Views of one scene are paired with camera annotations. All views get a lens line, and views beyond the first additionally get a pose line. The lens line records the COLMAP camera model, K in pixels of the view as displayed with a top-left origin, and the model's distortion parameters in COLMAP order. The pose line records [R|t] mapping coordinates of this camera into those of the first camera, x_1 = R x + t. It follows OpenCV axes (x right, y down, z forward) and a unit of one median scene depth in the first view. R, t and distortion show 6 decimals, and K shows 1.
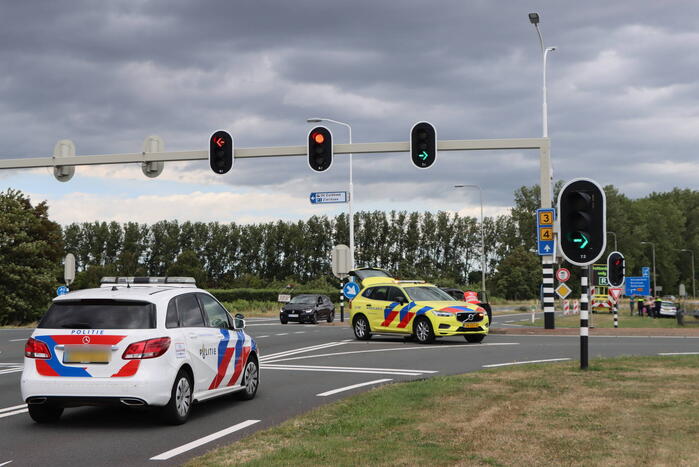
lens RADIAL K [[1004.7, 0, 350.8], [0, 1004.7, 229.4], [0, 0, 1]] dist [0.084095, 0.000000]
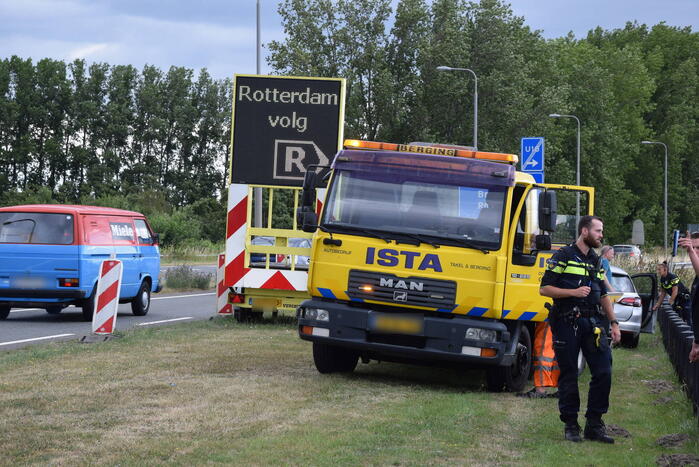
lens RADIAL K [[1774.8, 0, 351.1], [0, 1774.8, 233.6], [0, 0, 1]] dist [0.742471, 0.000000]
pose [[0.986845, 0.019922, 0.160439, 0.053915], [-0.030029, 0.997697, 0.060819, 0.011528], [-0.158858, -0.064836, 0.985170, 0.171869]]
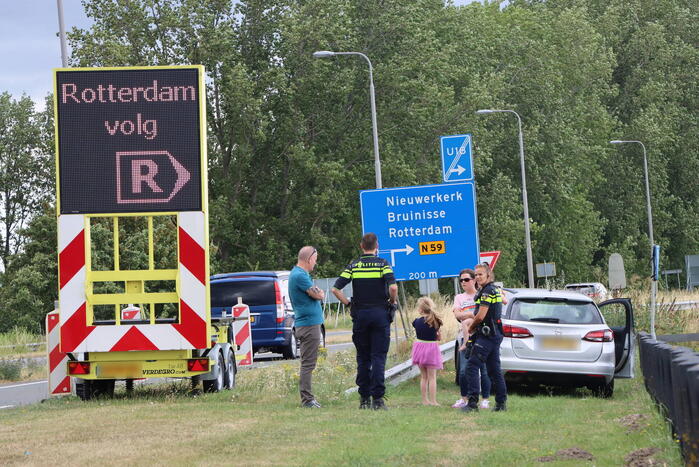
lens RADIAL K [[2626.7, 0, 355.1], [0, 2626.7, 233.7], [0, 0, 1]] dist [1.068745, 0.000000]
pose [[0.974484, -0.050004, 0.218818, 0.051120], [0.043477, 0.998457, 0.034546, 0.012403], [-0.220208, -0.024151, 0.975154, 0.161186]]
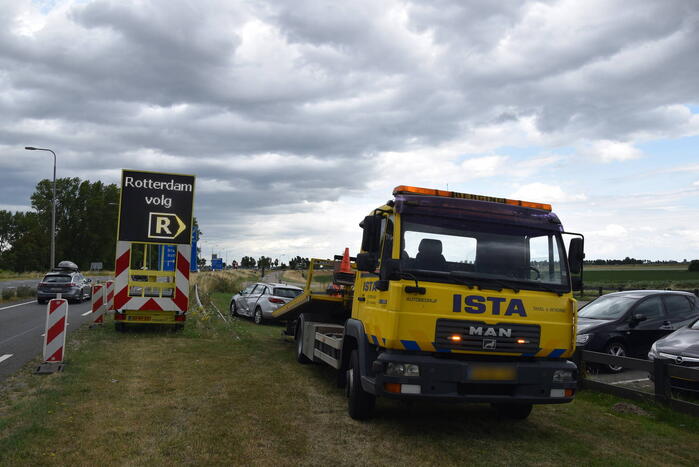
lens RADIAL K [[537.0, 0, 348.1], [0, 537.0, 230.0], [0, 0, 1]] dist [-0.093131, 0.006048]
pose [[0.773812, 0.049840, 0.631451, 0.050447], [-0.043371, 0.998729, -0.025681, 0.014168], [-0.631929, -0.007514, 0.774990, 0.220267]]
